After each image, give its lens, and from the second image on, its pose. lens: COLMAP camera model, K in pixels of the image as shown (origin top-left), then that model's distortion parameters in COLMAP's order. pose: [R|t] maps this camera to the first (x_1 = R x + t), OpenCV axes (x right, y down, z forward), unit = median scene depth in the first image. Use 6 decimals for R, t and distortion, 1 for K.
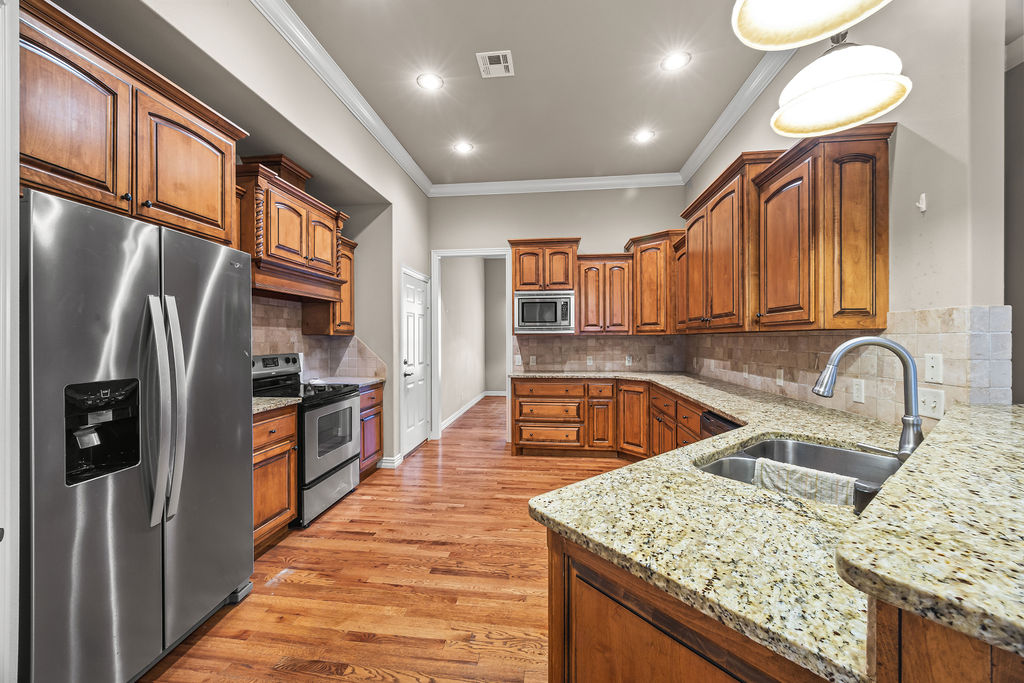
lens RADIAL K [[388.9, 0, 511.4], [0, 388.9, 341.4], [0, 0, 1]] dist [-0.002618, 0.000166]
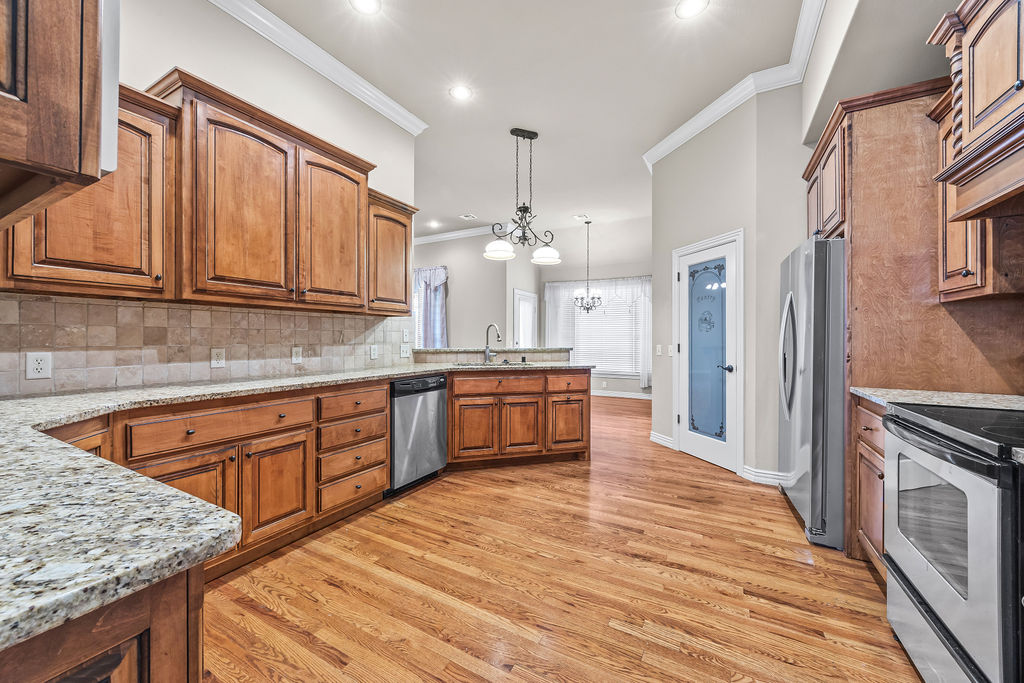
lens RADIAL K [[388.9, 0, 510.6], [0, 388.9, 338.6], [0, 0, 1]] dist [-0.002618, 0.000166]
pose [[-0.928800, 0.000389, 0.370582, -0.243522], [0.002859, 0.999977, 0.006114, 0.048280], [-0.370571, 0.006738, -0.928780, 1.953740]]
